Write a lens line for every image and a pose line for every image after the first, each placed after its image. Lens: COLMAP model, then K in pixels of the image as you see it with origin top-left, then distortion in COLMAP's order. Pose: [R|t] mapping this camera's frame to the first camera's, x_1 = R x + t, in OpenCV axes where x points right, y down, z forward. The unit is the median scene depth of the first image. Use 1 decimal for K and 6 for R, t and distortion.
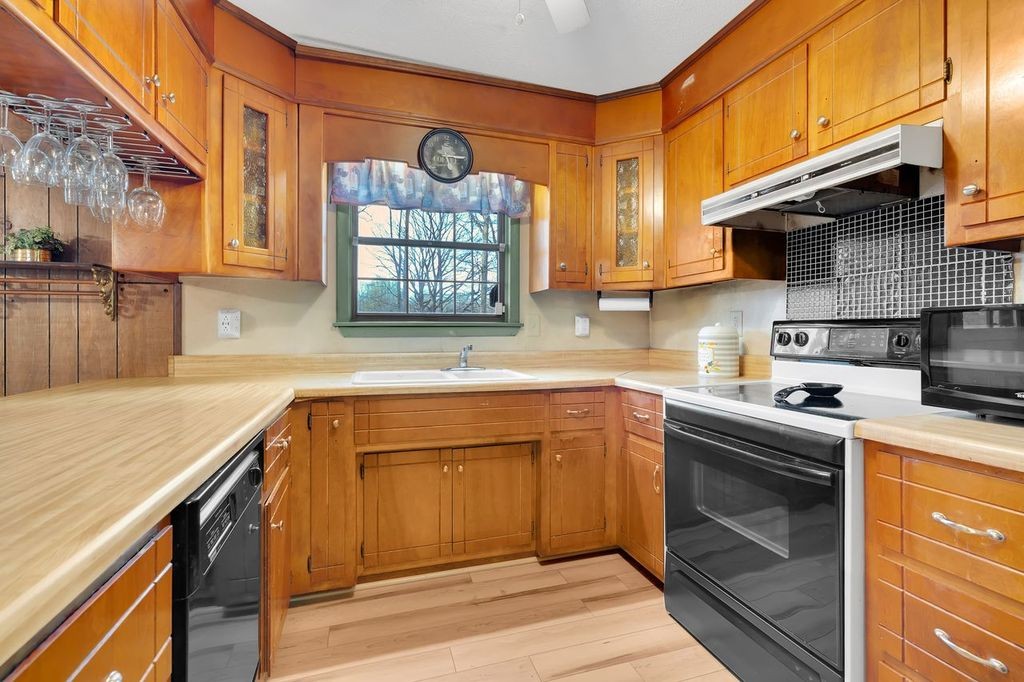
lens RADIAL K [[471.1, 0, 512.9], [0, 471.1, 334.9], [0, 0, 1]] dist [0.001572, 0.000408]
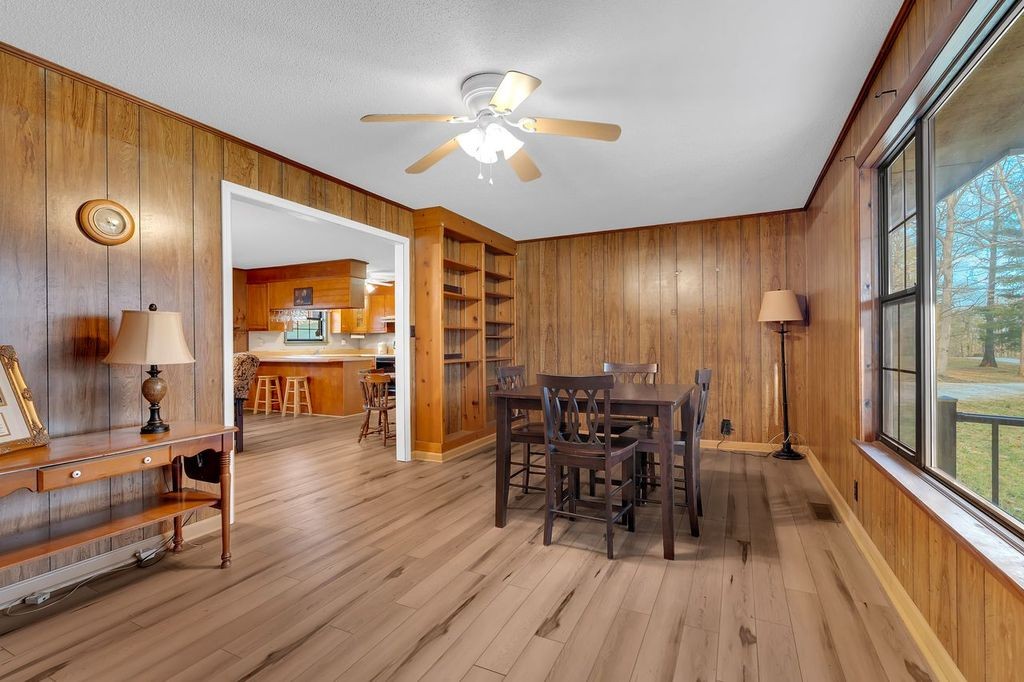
lens RADIAL K [[471.1, 0, 511.4], [0, 471.1, 342.6], [0, 0, 1]] dist [0.001572, 0.000408]
pose [[0.688552, -0.006754, 0.725156, -1.713367], [0.013355, 0.999905, -0.003367, 0.013436], [-0.725064, 0.012003, 0.688577, -2.592934]]
